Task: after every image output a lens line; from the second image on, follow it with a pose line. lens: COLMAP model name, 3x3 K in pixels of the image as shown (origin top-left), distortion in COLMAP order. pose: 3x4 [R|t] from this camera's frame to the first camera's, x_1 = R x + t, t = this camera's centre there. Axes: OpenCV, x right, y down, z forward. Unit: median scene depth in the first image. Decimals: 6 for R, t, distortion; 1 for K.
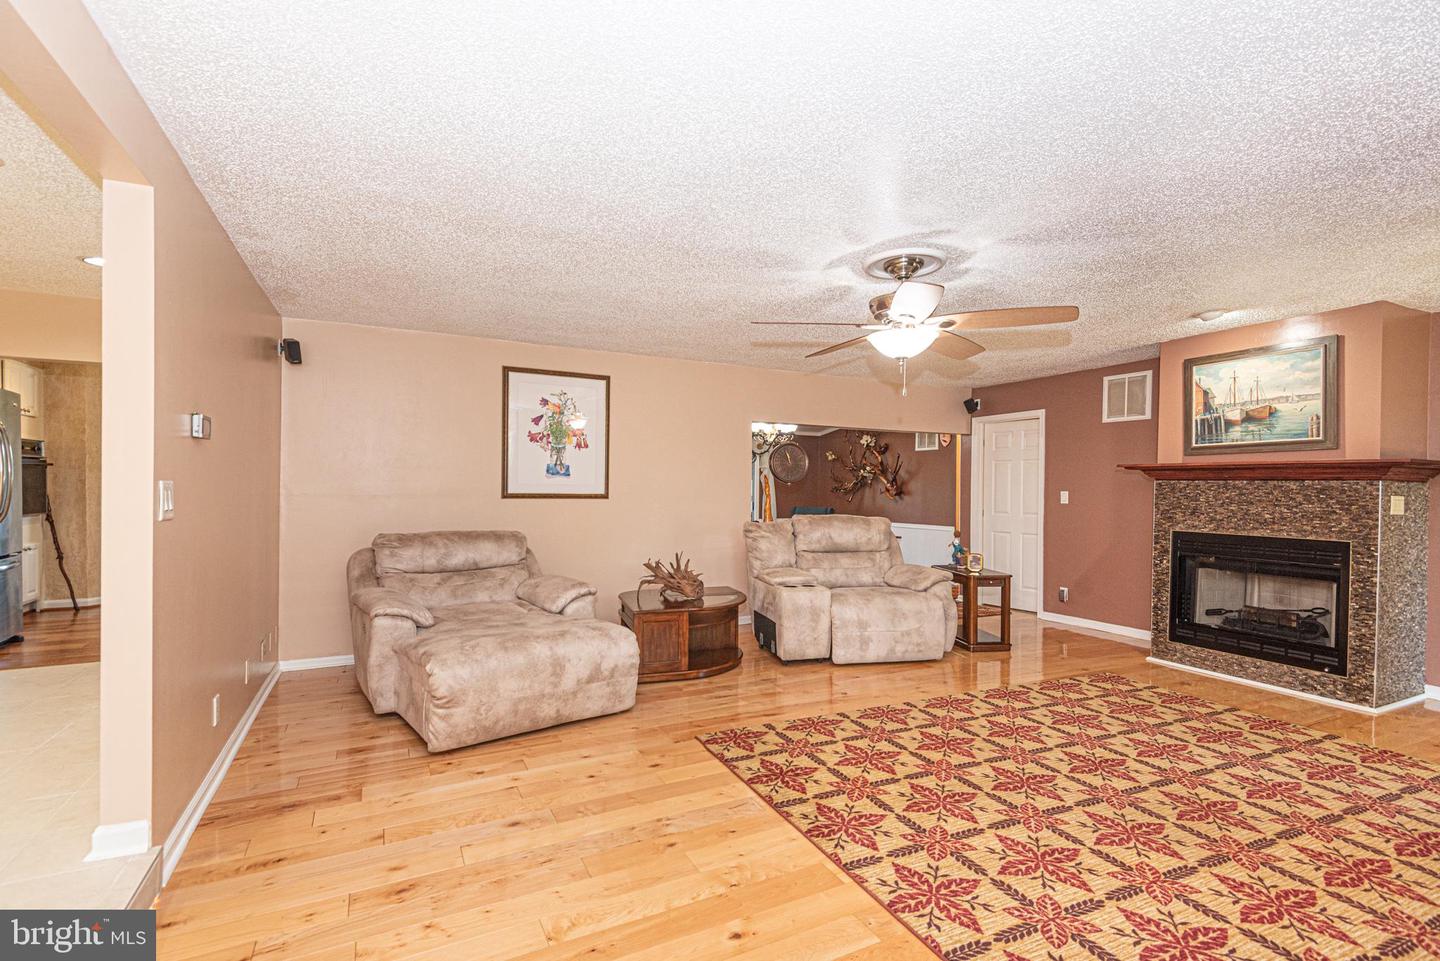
lens RADIAL K [[644.6, 0, 720.6], [0, 644.6, 488.7], [0, 0, 1]] dist [0.032239, -0.018841]
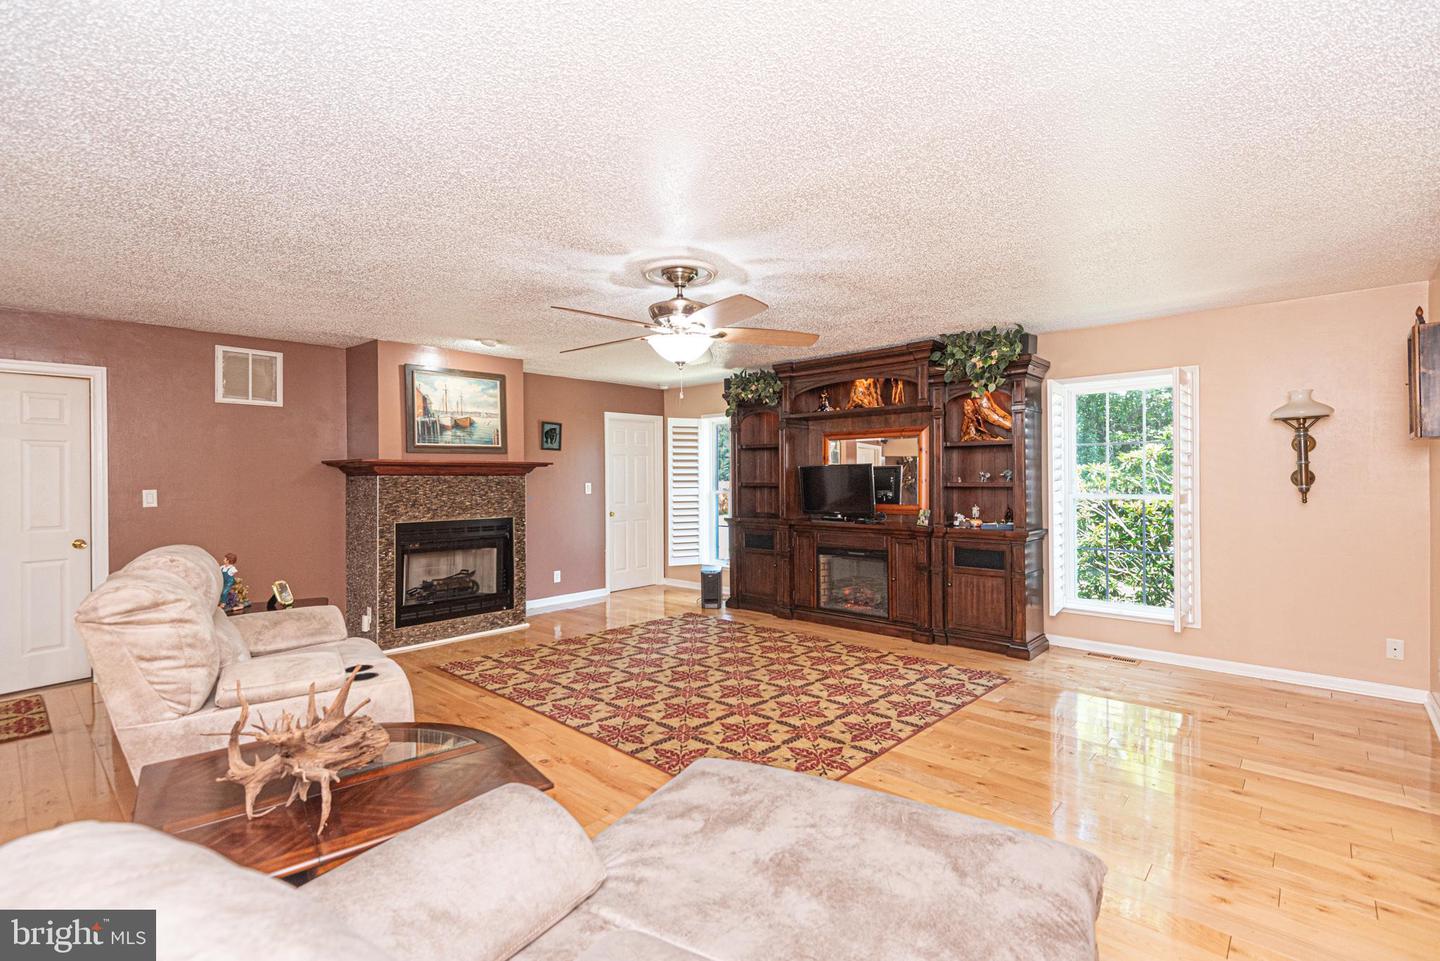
lens RADIAL K [[656.2, 0, 728.6], [0, 656.2, 473.6], [0, 0, 1]] dist [0.038498, -0.020456]
pose [[-0.350692, -0.002908, 0.936486, -0.600080], [0.005650, 0.999970, 0.005221, -0.022140], [-0.936474, 0.007122, -0.350665, 1.051297]]
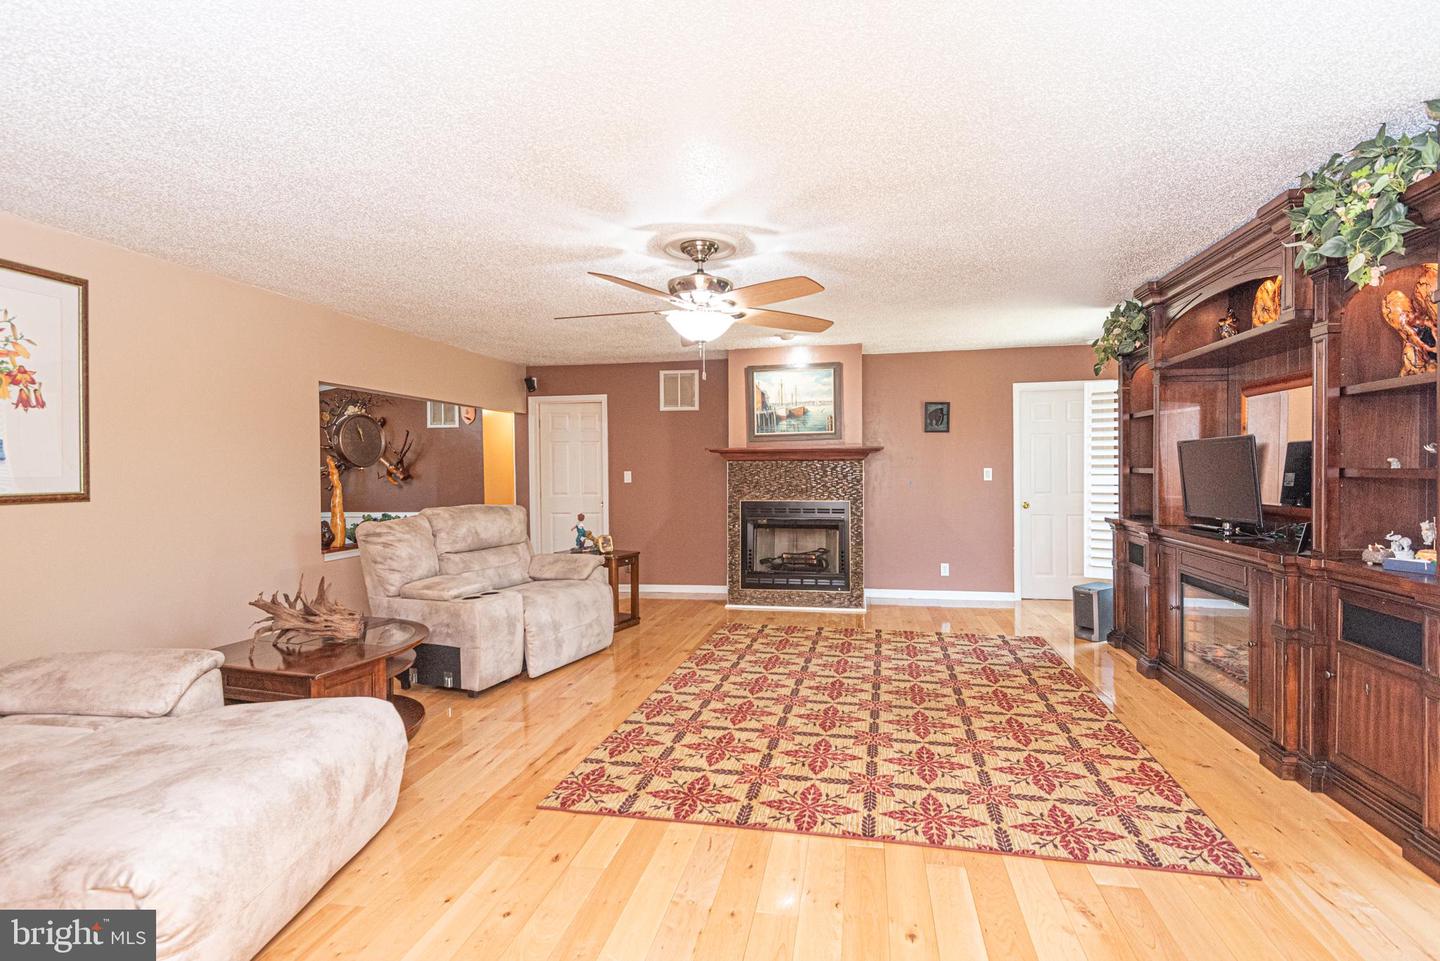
lens RADIAL K [[673.9, 0, 741.5], [0, 673.9, 469.7], [0, 0, 1]] dist [0.050060, -0.030863]
pose [[0.598296, -0.017828, 0.801077, -0.420412], [0.016495, 0.999815, 0.009931, -0.010876], [-0.801106, 0.007272, 0.598479, 0.265389]]
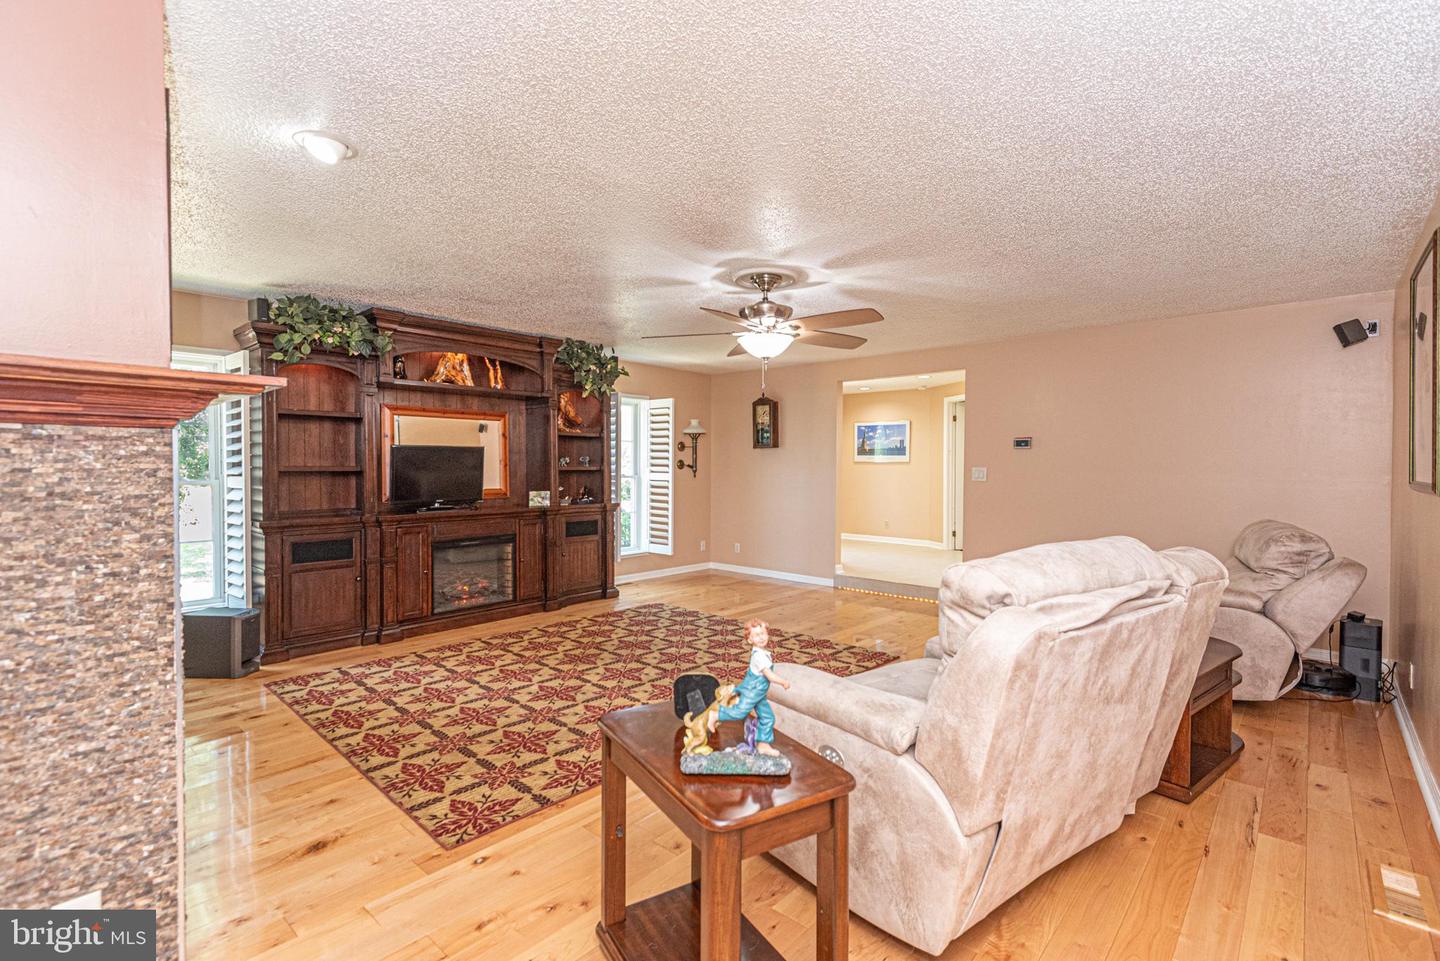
lens RADIAL K [[656.2, 0, 728.6], [0, 656.2, 473.6], [0, 0, 1]] dist [0.038498, -0.020456]
pose [[-0.937788, -0.011483, -0.347019, 0.624075], [-0.013011, 0.999913, 0.002072, 0.012576], [0.346965, 0.006458, -0.937856, 1.725904]]
